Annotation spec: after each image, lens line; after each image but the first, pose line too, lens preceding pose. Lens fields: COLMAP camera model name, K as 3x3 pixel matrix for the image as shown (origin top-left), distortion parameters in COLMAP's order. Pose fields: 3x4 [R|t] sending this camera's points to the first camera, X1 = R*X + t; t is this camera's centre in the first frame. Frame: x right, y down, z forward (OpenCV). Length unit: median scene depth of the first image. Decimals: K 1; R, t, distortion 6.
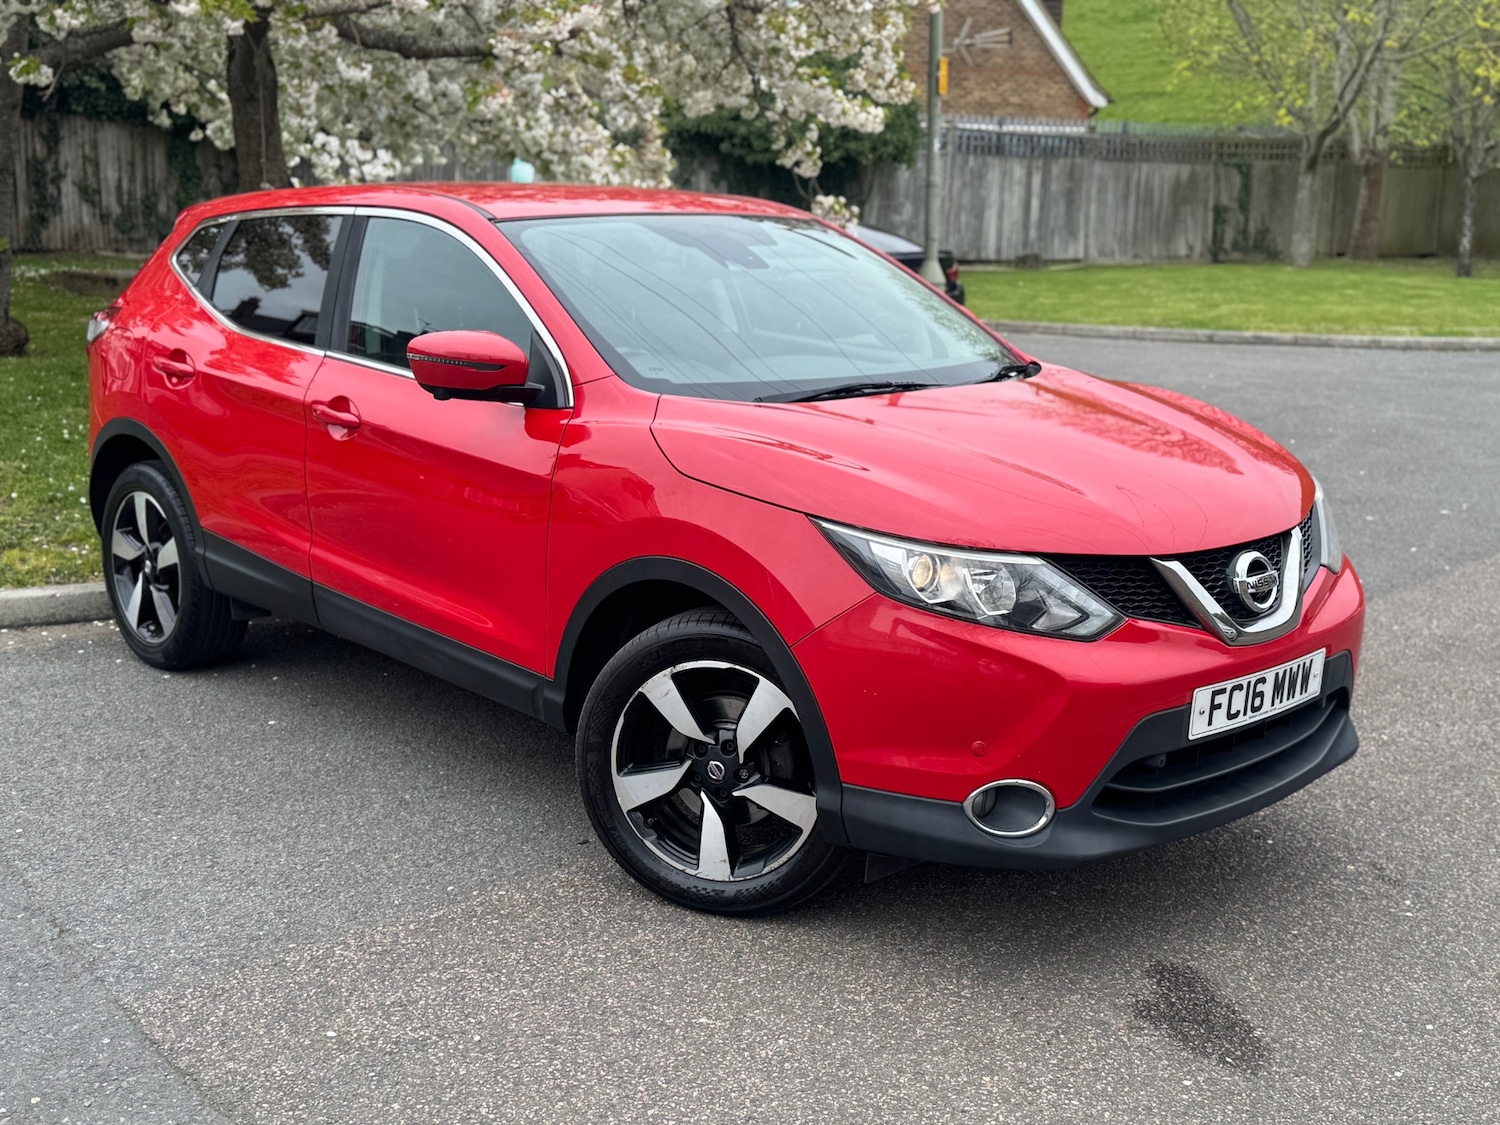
lens RADIAL K [[1686.2, 0, 788.1], [0, 1686.2, 576.4], [0, 0, 1]] dist [0.056775, 0.000000]
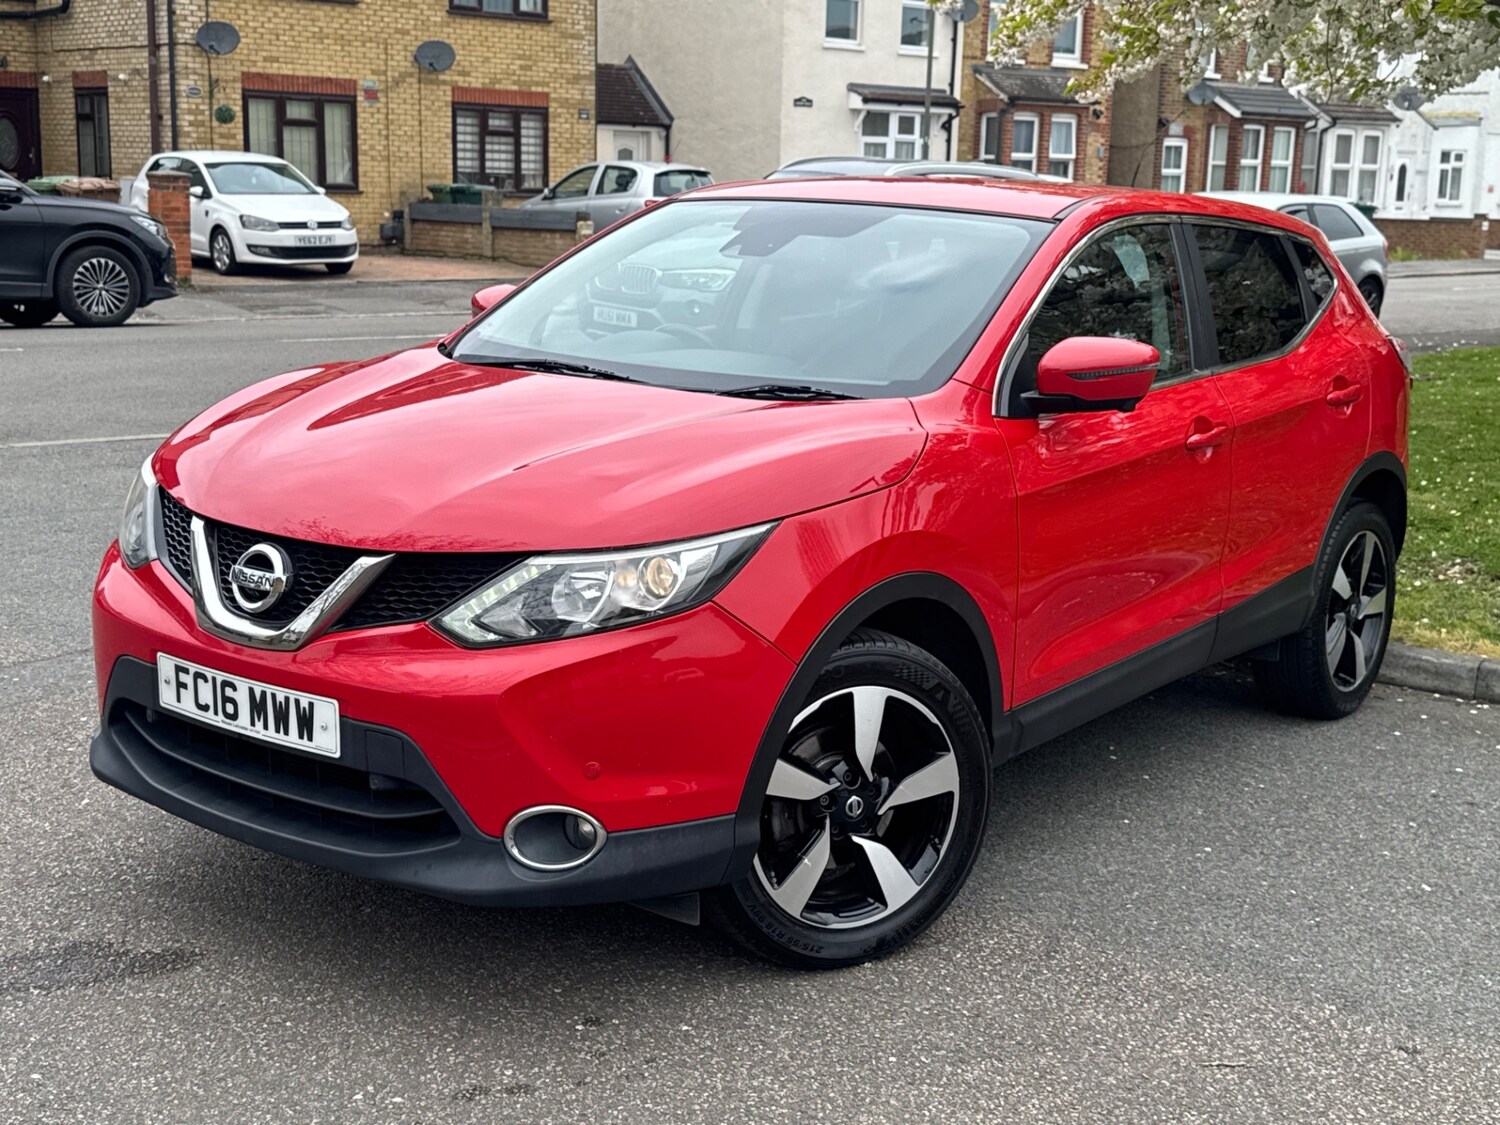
lens RADIAL K [[1898.2, 0, 723.0], [0, 1898.2, 549.9], [0, 0, 1]] dist [0.065112, 0.000000]
pose [[0.190548, 0.173873, -0.966157, 0.594898], [-0.256054, 0.958924, 0.122072, -0.089810], [0.947696, 0.224128, 0.227242, 0.467568]]
